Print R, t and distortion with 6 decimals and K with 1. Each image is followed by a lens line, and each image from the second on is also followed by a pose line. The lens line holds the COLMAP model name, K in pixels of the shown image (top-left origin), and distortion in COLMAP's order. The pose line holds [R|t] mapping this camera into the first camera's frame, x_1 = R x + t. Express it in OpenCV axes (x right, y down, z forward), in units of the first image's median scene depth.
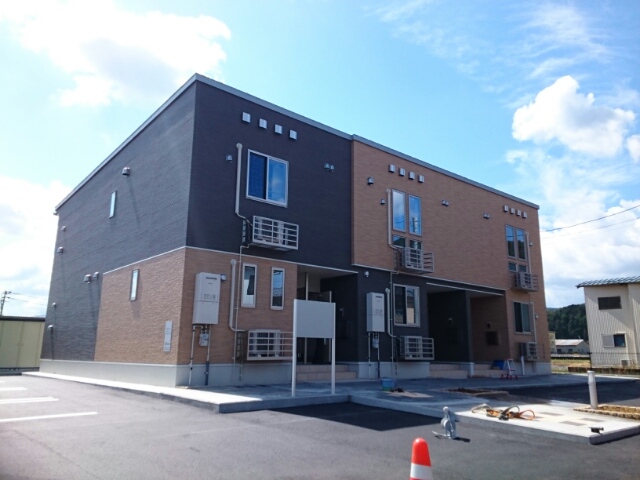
lens RADIAL K [[498.5, 0, 320.0], [0, 498.5, 240.0], [0, 0, 1]] dist [0.034074, -0.000924]
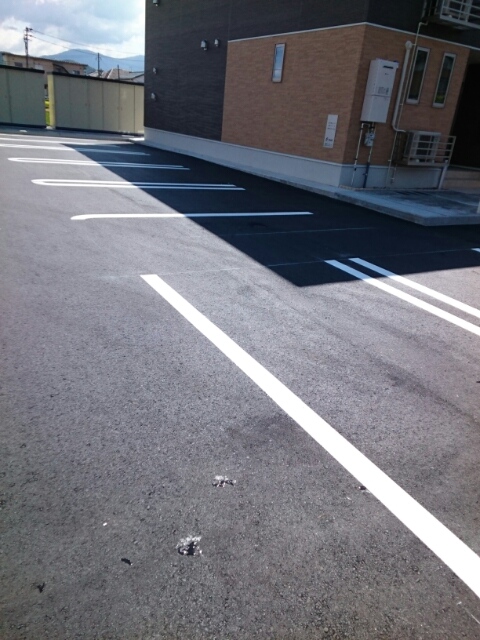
lens RADIAL K [[498.5, 0, 240.0], [0, 498.5, 320.0], [0, 0, 1]] dist [0.034074, -0.000924]
pose [[0.978274, 0.151850, -0.141146, -0.279240], [-0.046499, 0.824187, 0.564406, -0.045606], [0.202036, -0.545580, 0.813341, -0.021091]]
